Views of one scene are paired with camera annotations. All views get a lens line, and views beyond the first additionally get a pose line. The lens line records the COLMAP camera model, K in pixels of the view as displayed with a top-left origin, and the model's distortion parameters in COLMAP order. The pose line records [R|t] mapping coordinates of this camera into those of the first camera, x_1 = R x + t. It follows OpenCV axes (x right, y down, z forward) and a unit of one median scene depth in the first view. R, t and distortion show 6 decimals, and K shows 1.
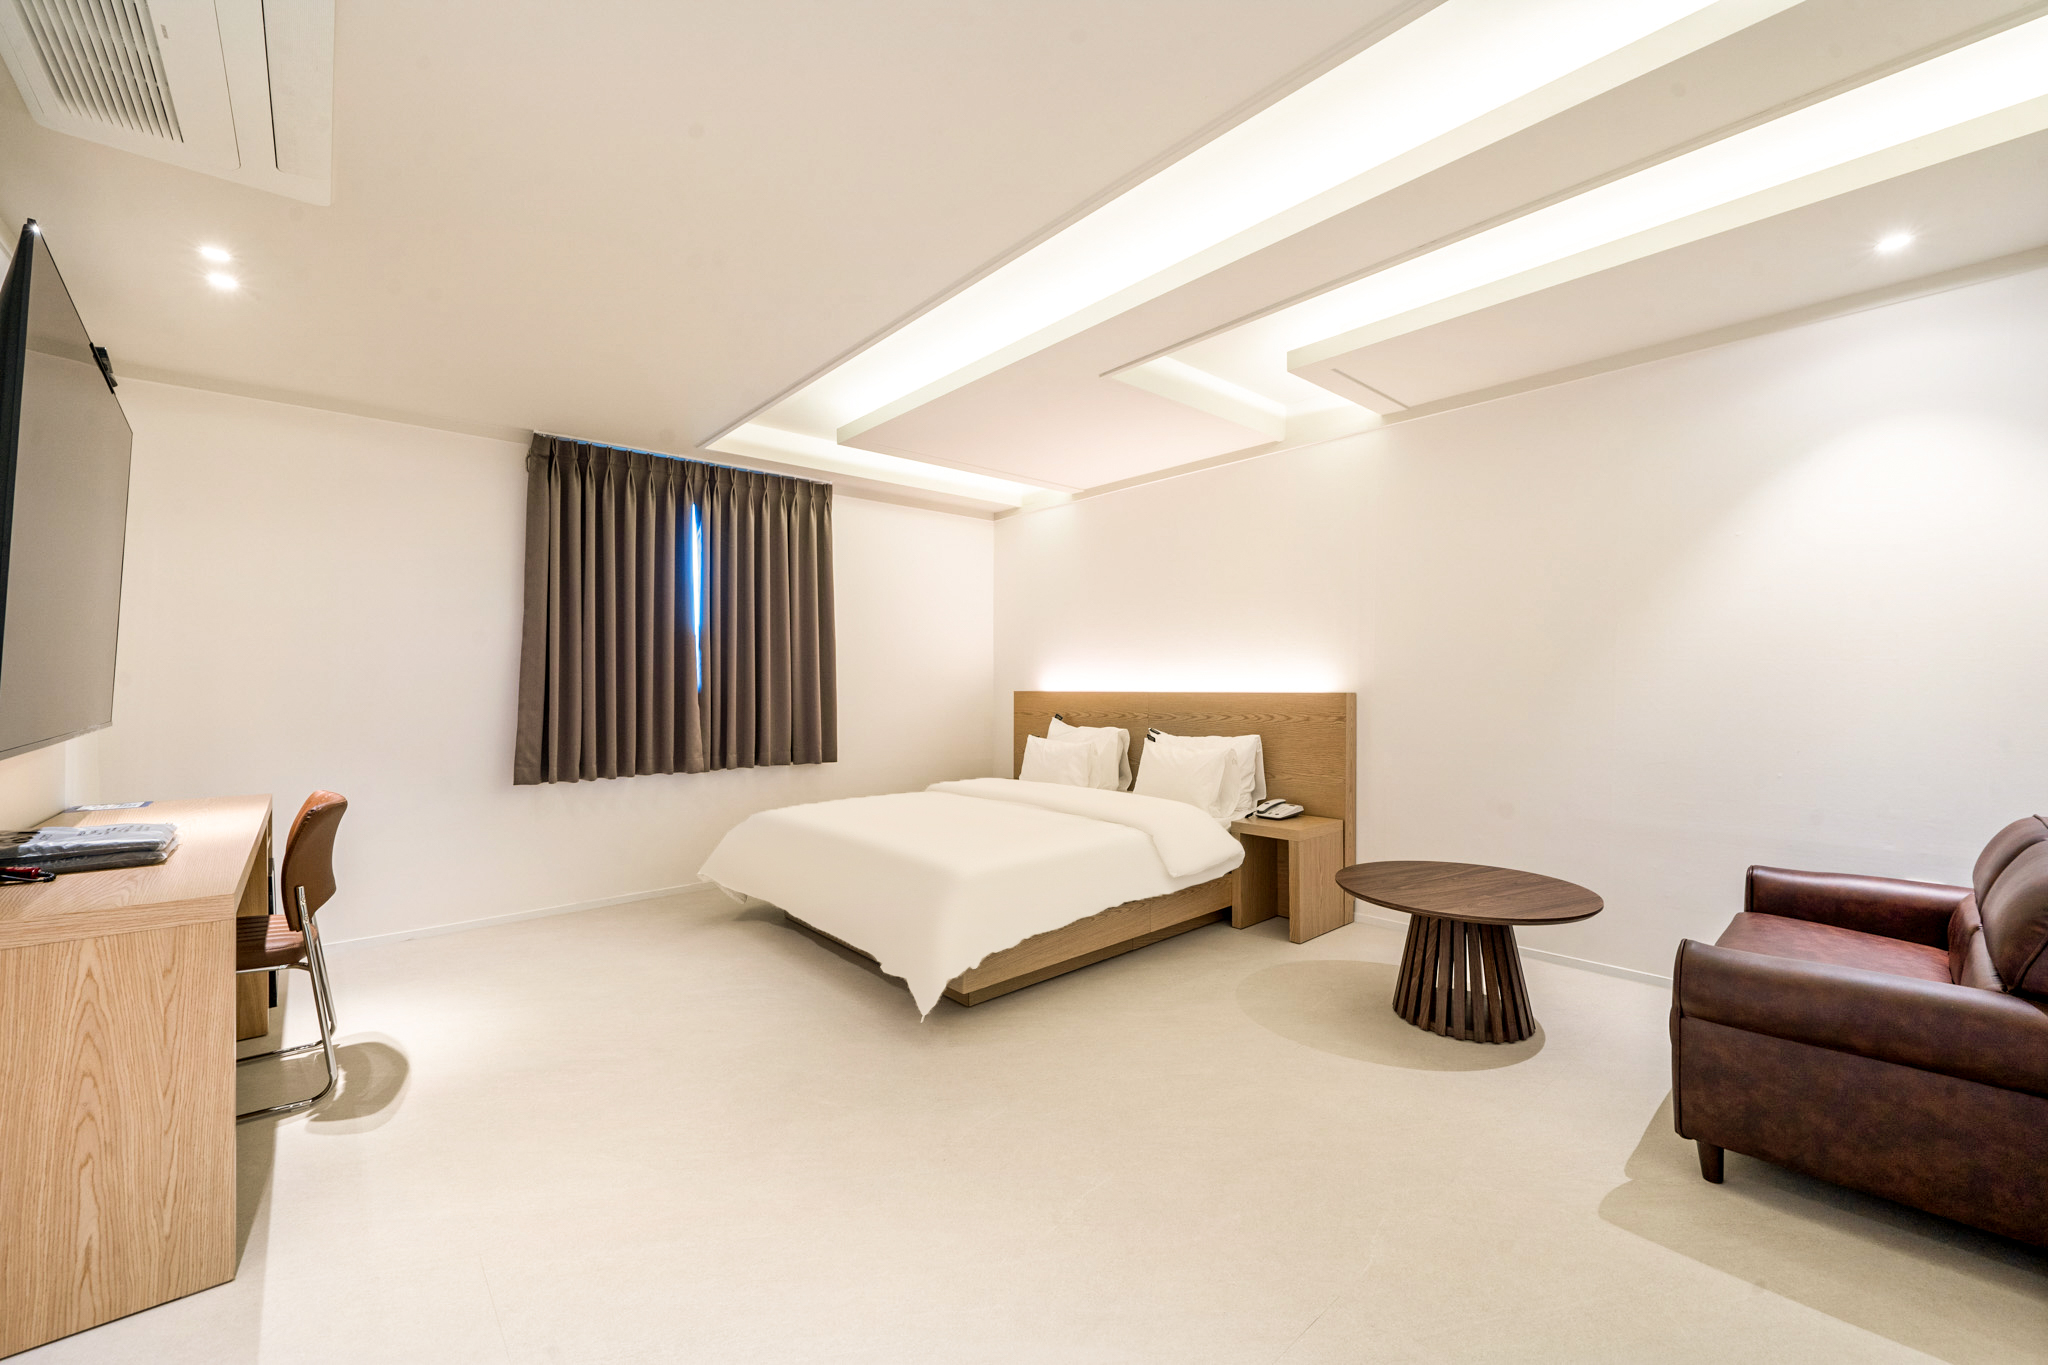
lens RADIAL K [[801.5, 0, 1004.3], [0, 801.5, 688.1], [0, 0, 1]] dist [-0.006670, 0.001424]
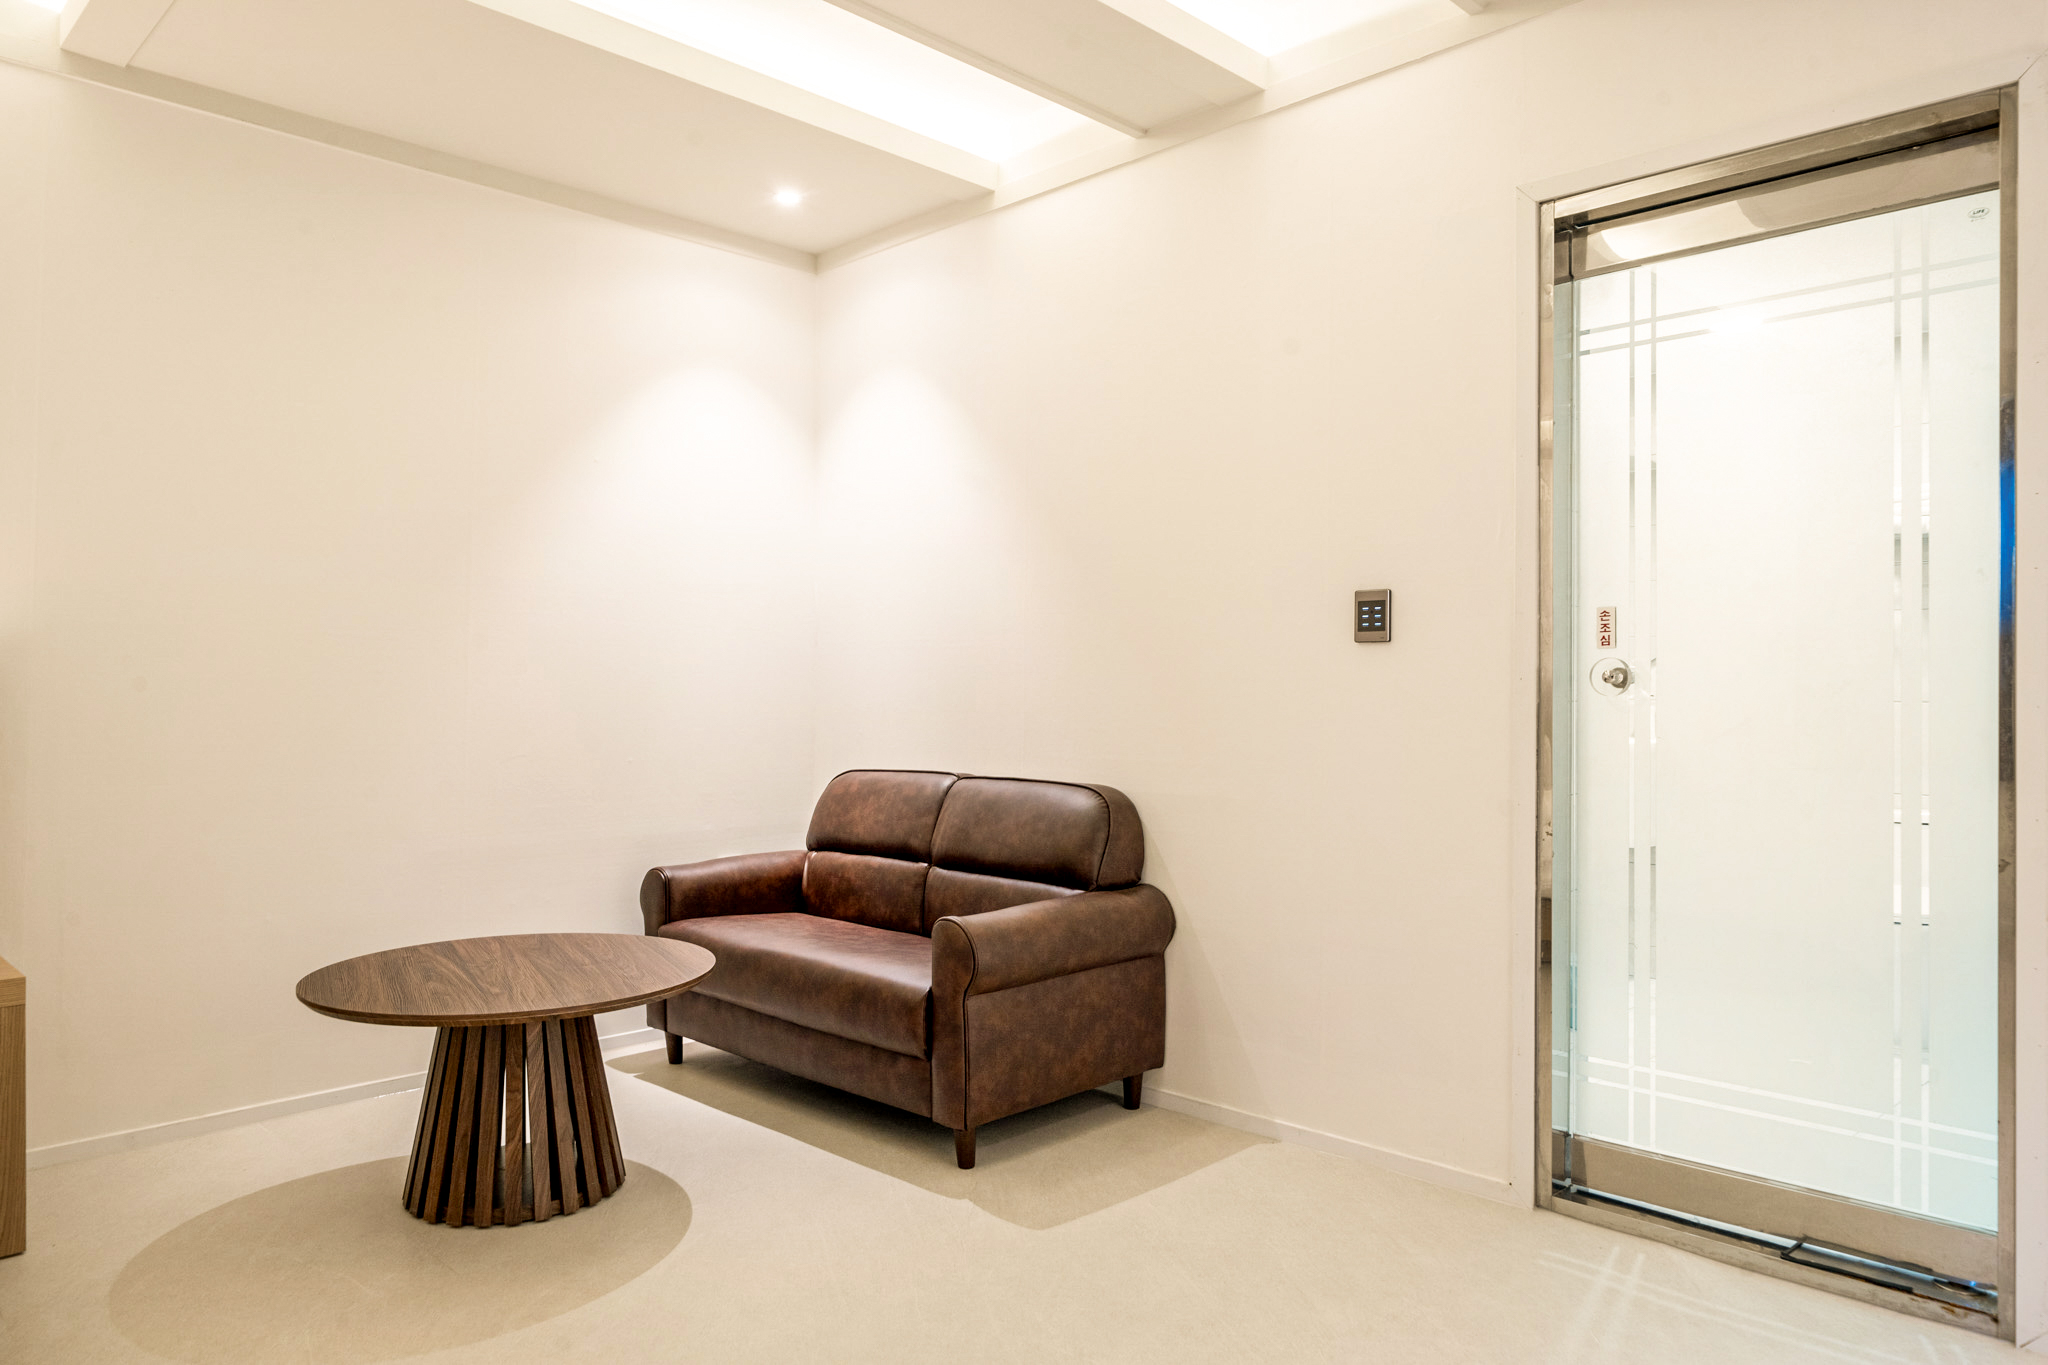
lens RADIAL K [[1385.1, 0, 1019.2], [0, 1385.1, 686.8], [0, 0, 1]] dist [-0.005291, -0.003243]
pose [[-0.068563, 0.003436, 0.997641, -0.337724], [-0.001972, 0.999992, -0.003580, 0.028840], [-0.997645, -0.002212, -0.068556, 0.486541]]
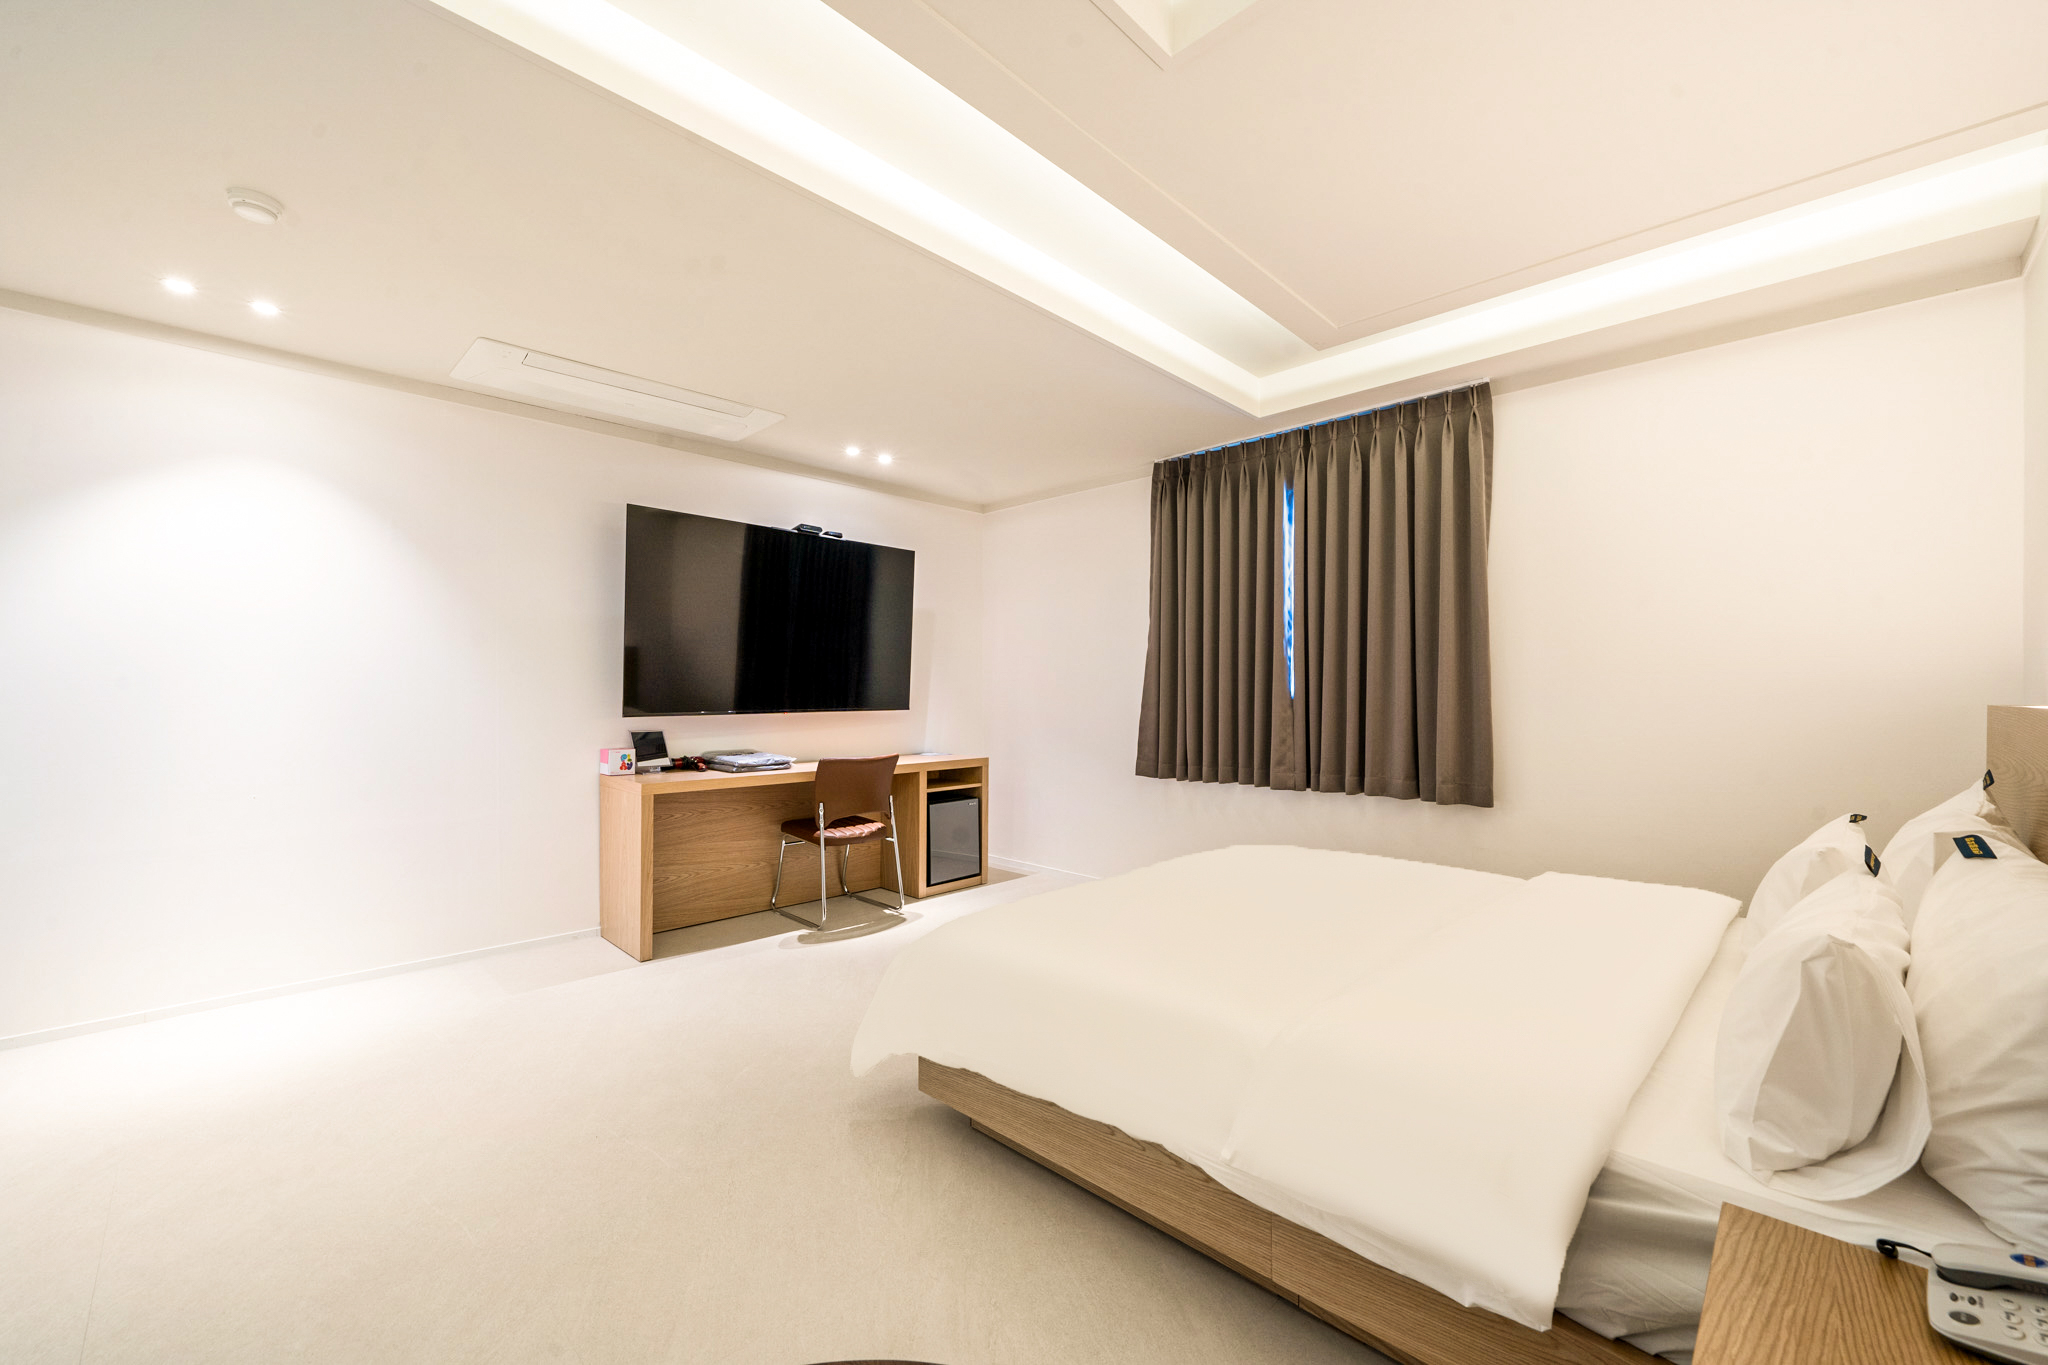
lens RADIAL K [[801.5, 0, 1024.7], [0, 801.5, 684.2], [0, 0, 1]] dist [-0.006670, 0.001424]
pose [[0.088991, -0.003134, -0.996028, 0.519745], [-0.004464, 0.999984, -0.003545, -0.004934], [0.996022, 0.004762, 0.088975, 0.734366]]
